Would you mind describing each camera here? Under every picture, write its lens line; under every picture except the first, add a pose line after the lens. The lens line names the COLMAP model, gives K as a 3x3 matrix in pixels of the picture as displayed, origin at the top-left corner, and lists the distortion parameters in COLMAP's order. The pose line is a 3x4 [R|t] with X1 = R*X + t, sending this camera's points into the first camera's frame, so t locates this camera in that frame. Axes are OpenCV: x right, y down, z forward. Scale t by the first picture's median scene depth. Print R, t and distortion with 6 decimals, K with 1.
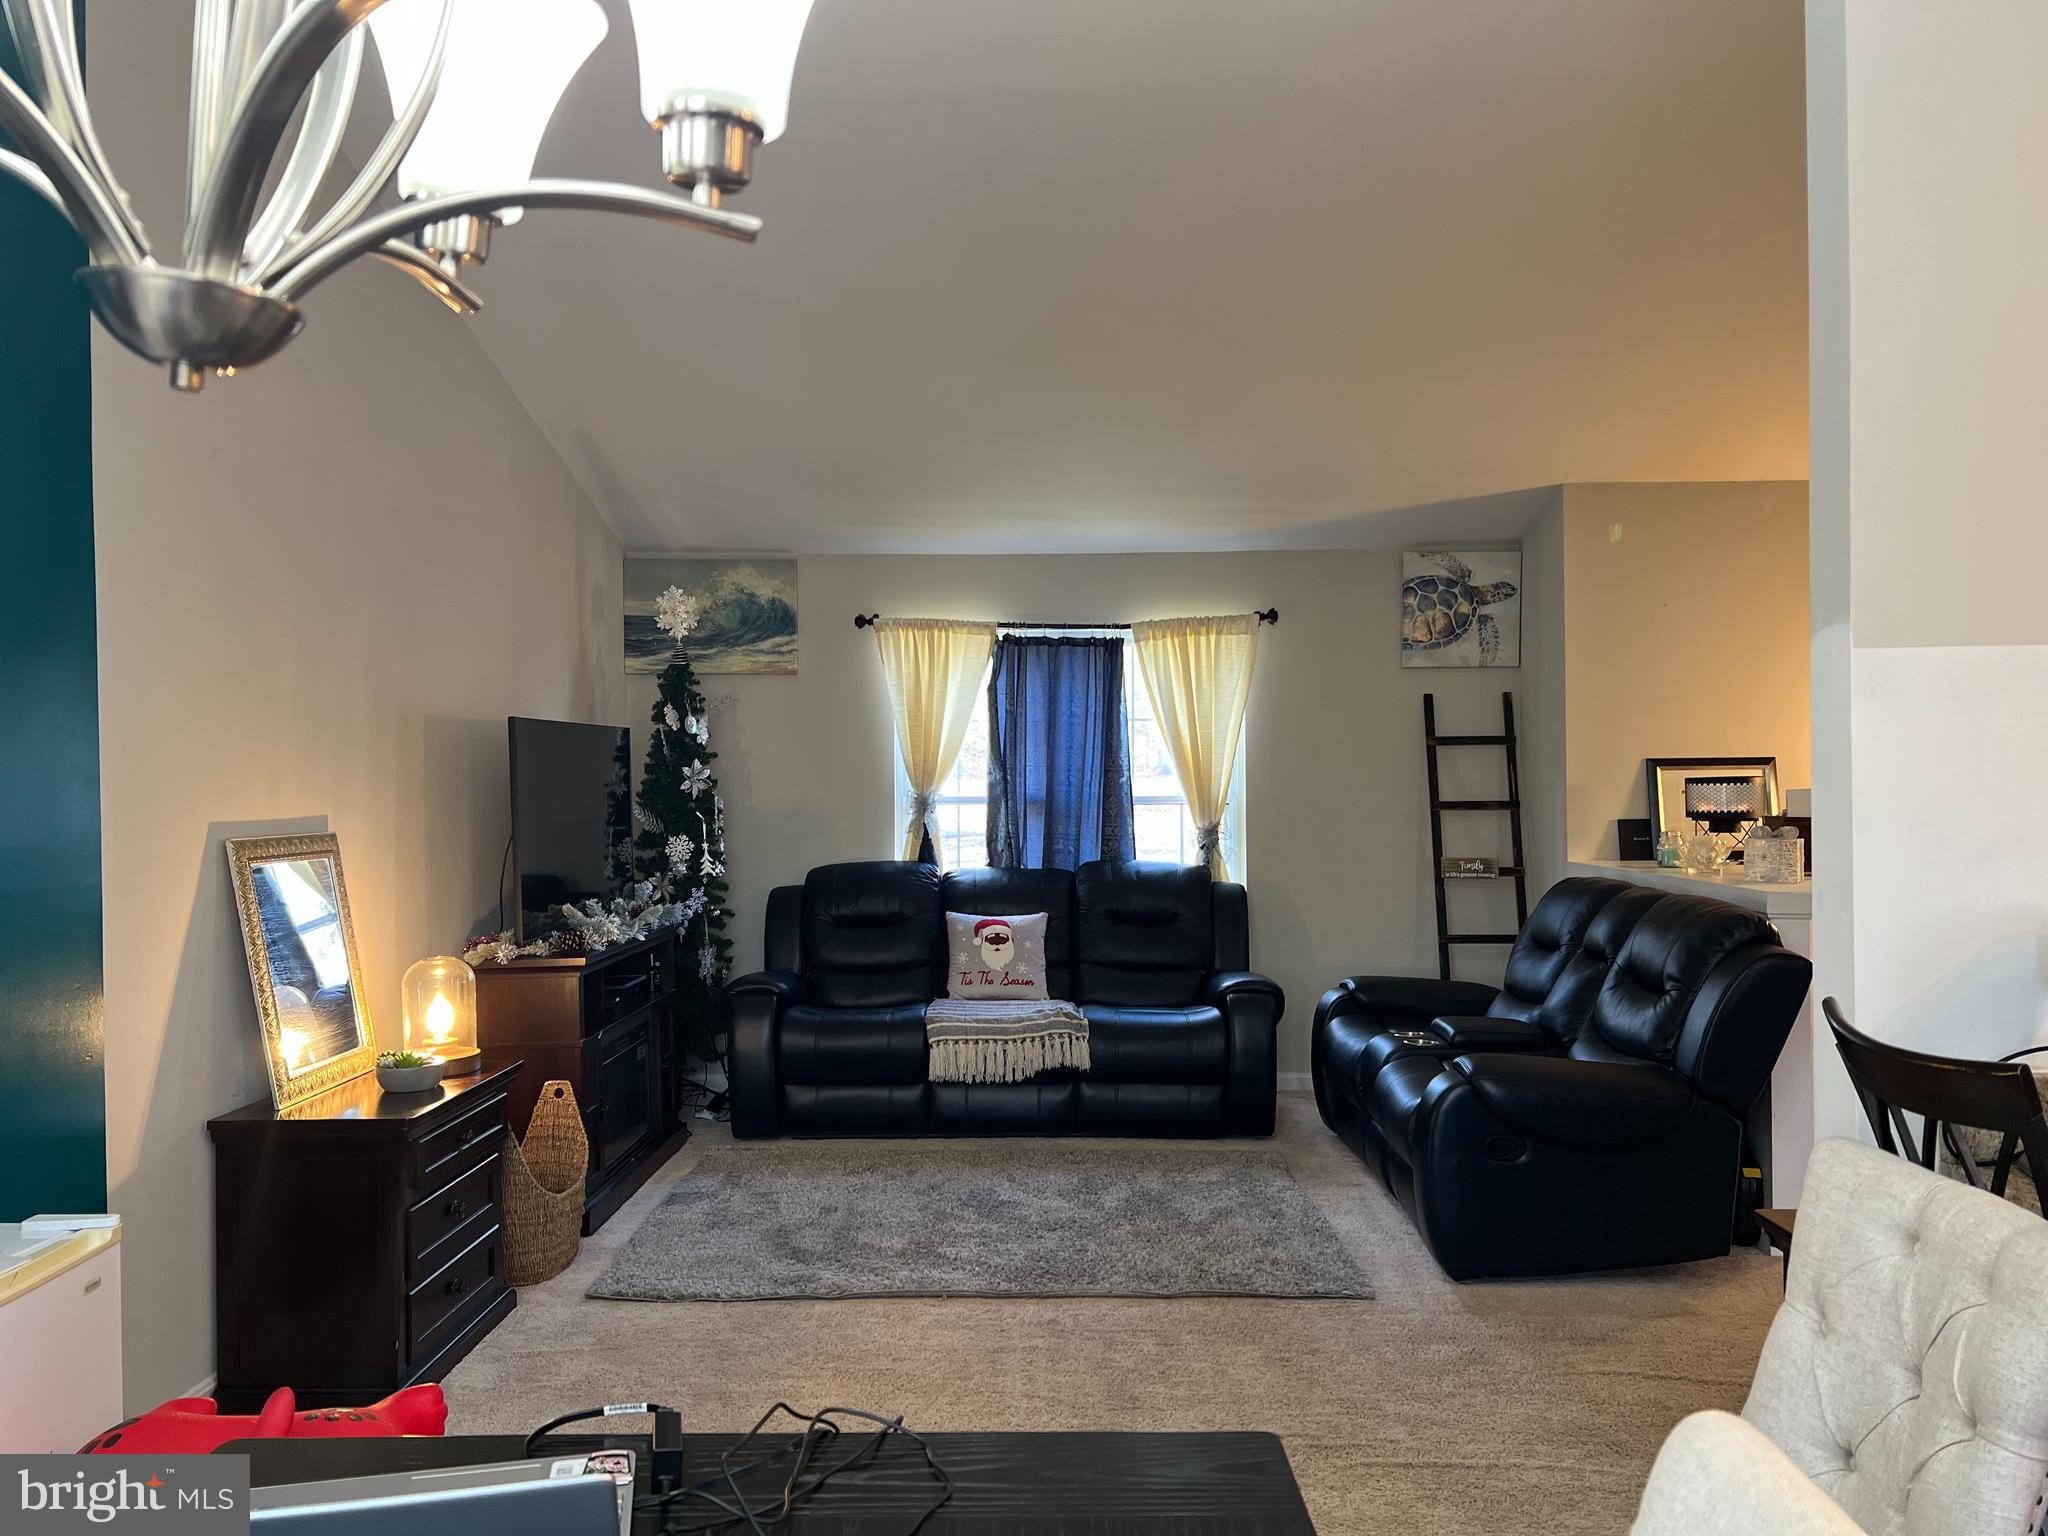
lens RADIAL K [[1520.9, 0, 1014.3], [0, 1520.9, 767.1], [0, 0, 1]] dist [0.034212, -0.053101]
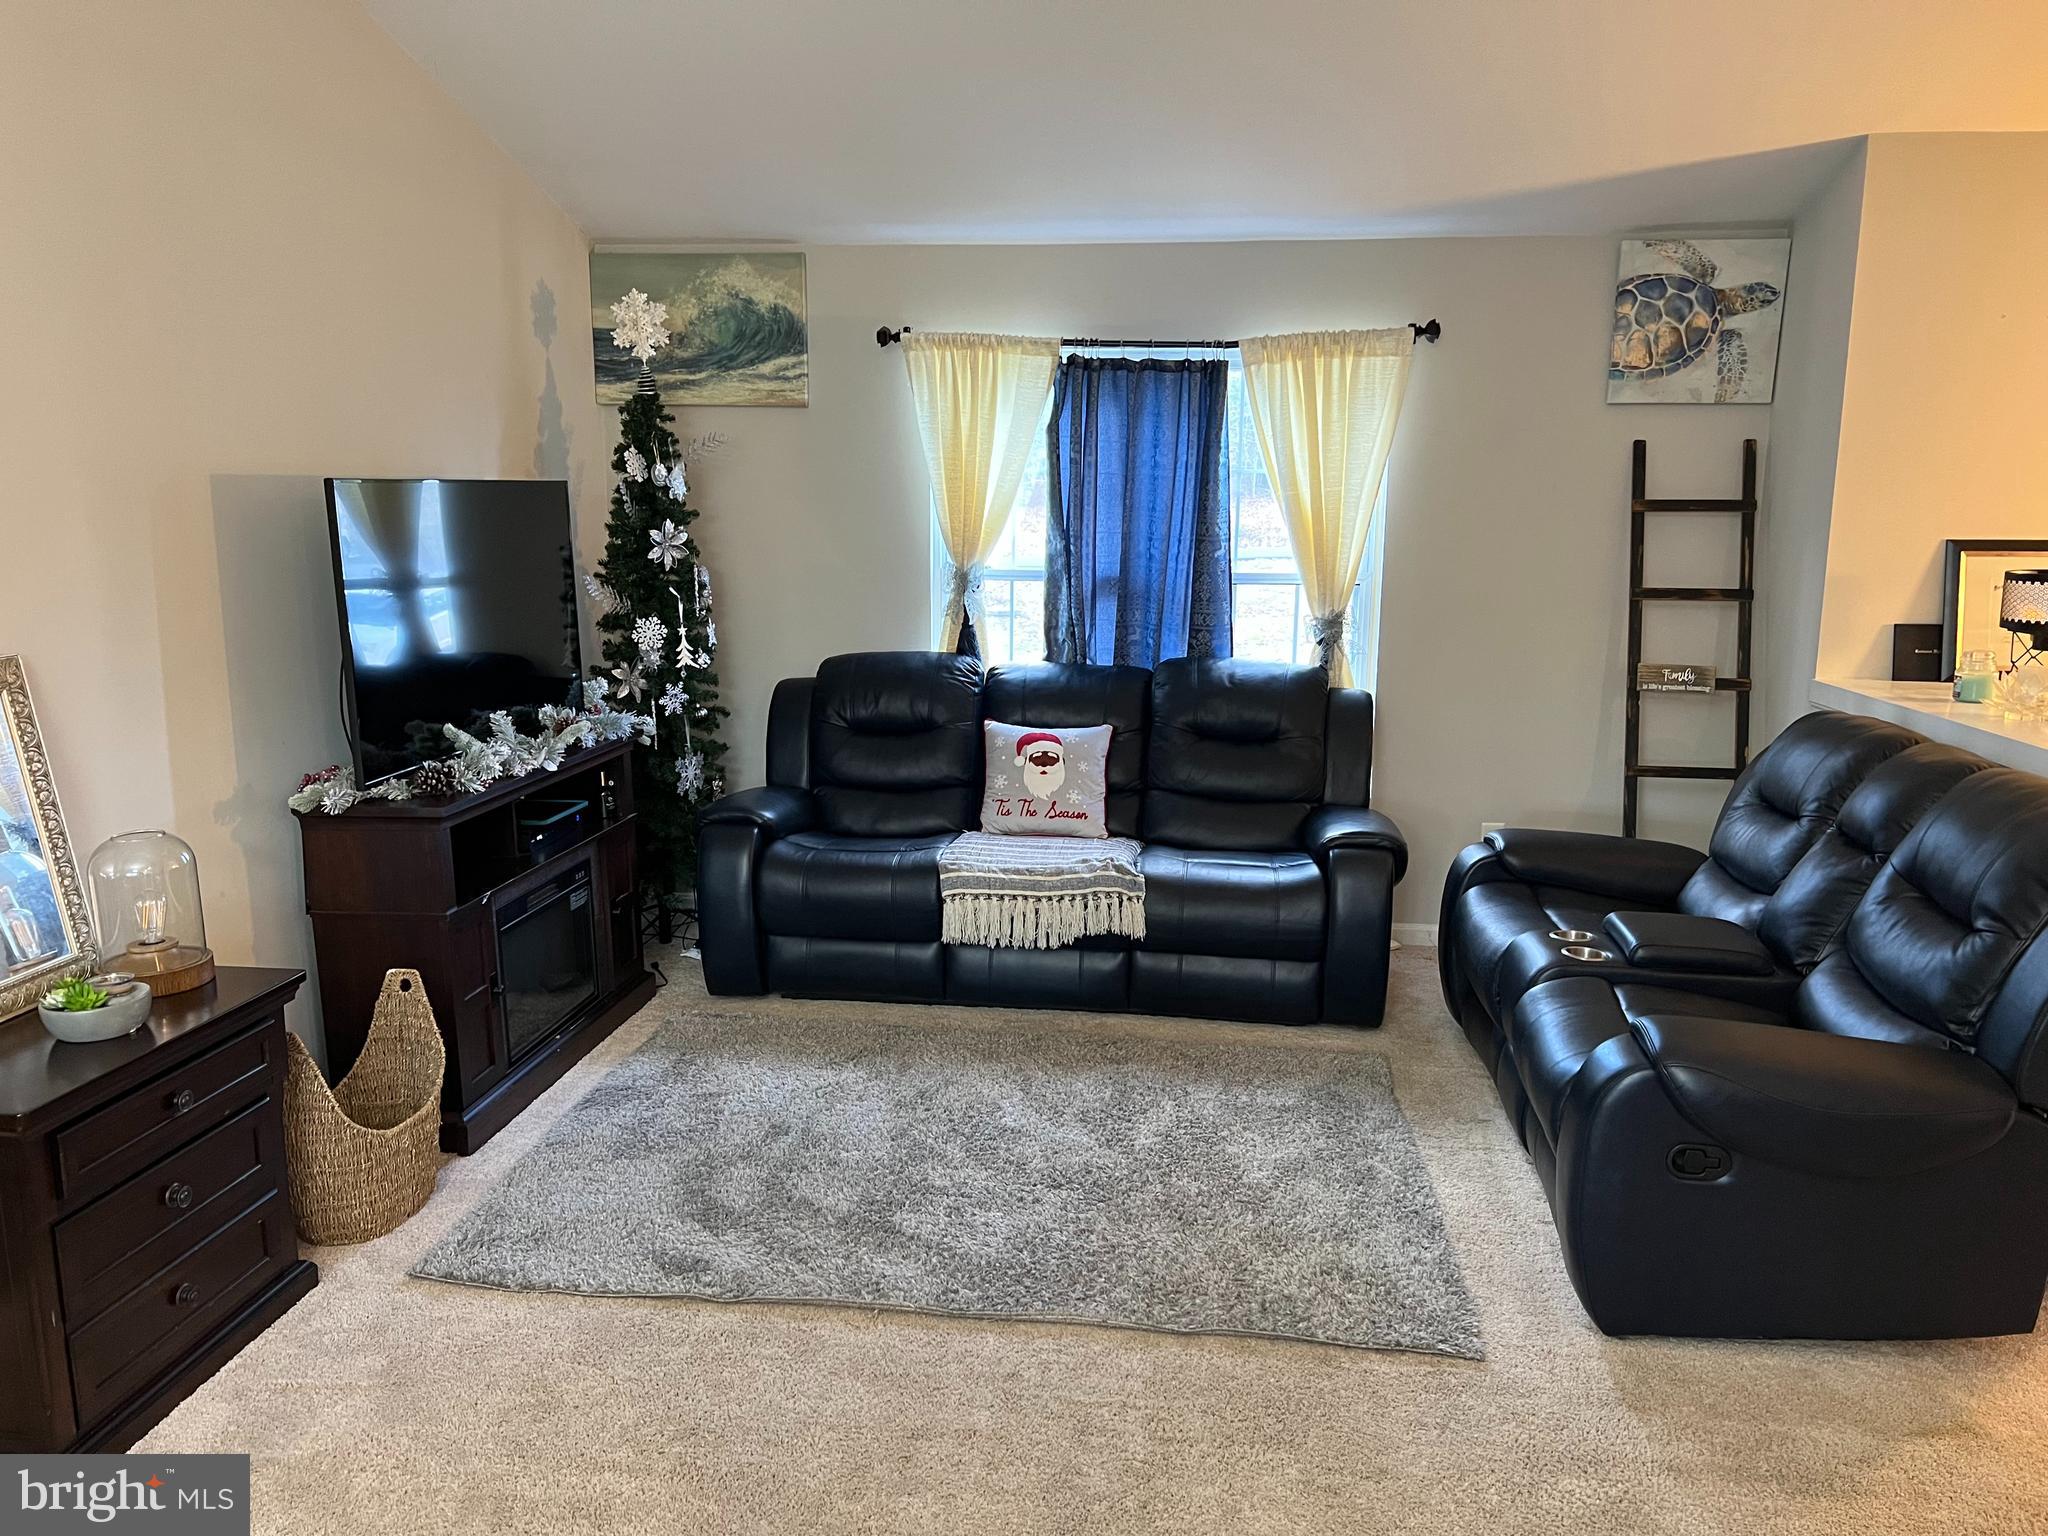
lens RADIAL K [[1520.9, 0, 1029.9], [0, 1520.9, 786.2], [0, 0, 1]] dist [0.034212, -0.053101]
pose [[0.994635, 0.031525, -0.098522, 0.058662], [-0.012043, 0.981244, 0.192395, -0.023857], [0.102739, -0.190176, 0.976359, 0.226300]]
